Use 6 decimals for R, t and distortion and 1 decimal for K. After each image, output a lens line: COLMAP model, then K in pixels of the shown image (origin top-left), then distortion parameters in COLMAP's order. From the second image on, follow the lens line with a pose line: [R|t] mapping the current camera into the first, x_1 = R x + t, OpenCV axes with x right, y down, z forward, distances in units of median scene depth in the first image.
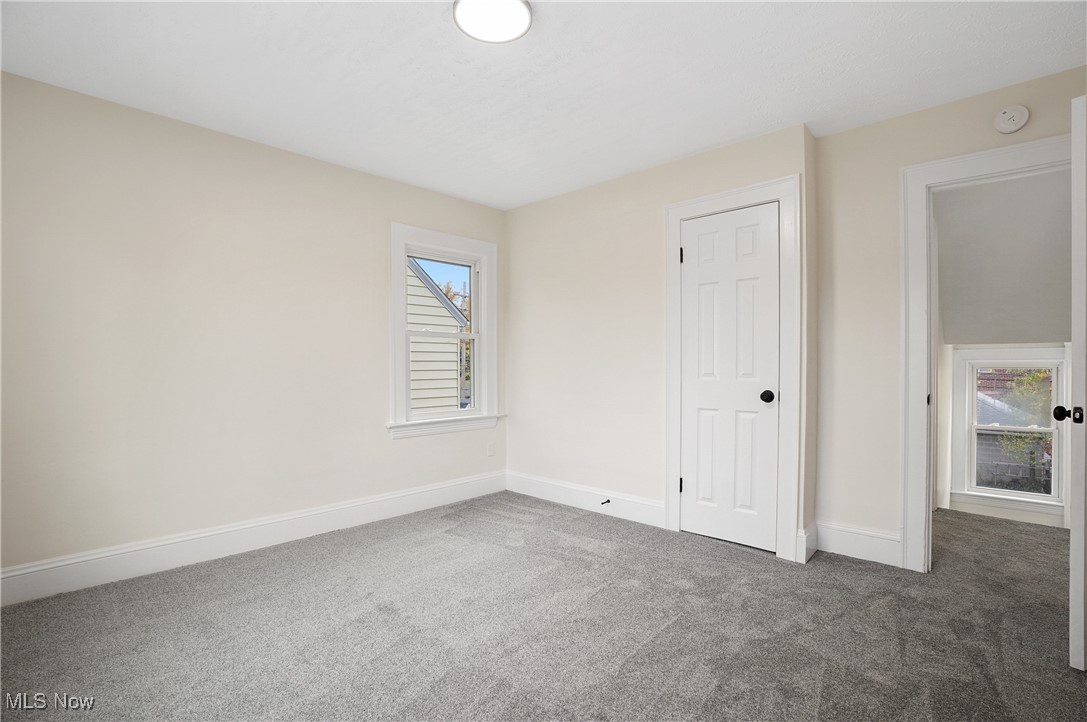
lens RADIAL K [[507.4, 0, 540.5], [0, 507.4, 368.8], [0, 0, 1]] dist [-0.076058, 0.030663]
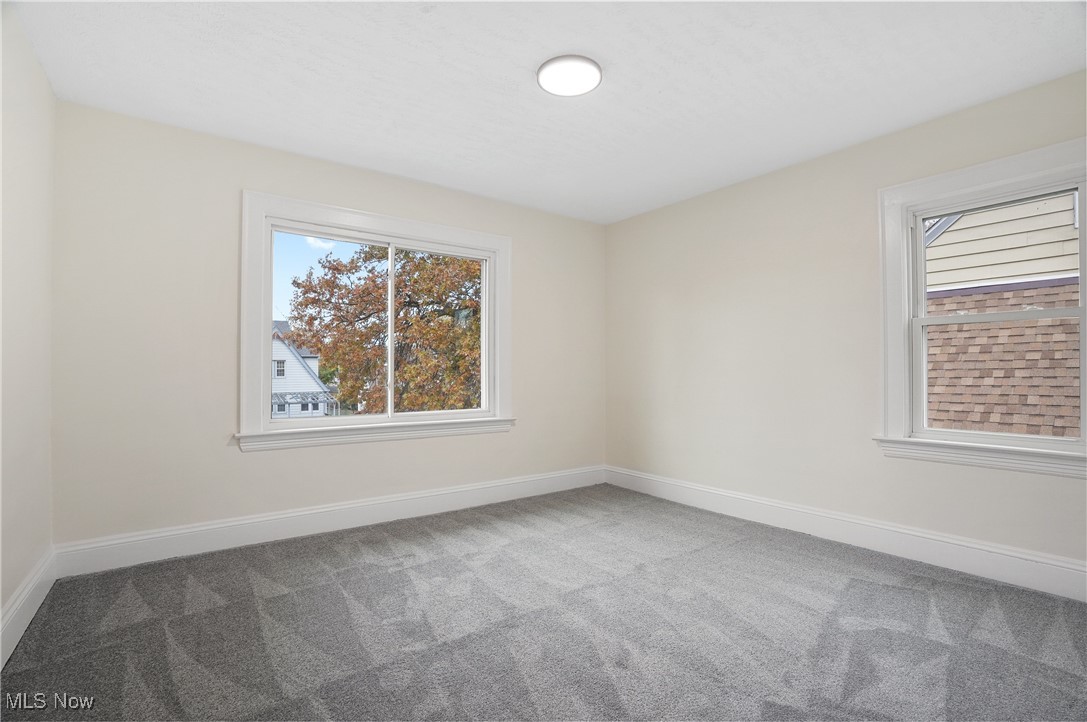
lens RADIAL K [[507.4, 0, 540.5], [0, 507.4, 368.8], [0, 0, 1]] dist [-0.076058, 0.030663]
pose [[-0.155920, 0.006029, -0.987751, 0.590933], [-0.000440, 0.999981, 0.006173, -0.005122], [0.987770, 0.001397, -0.155914, 0.596143]]
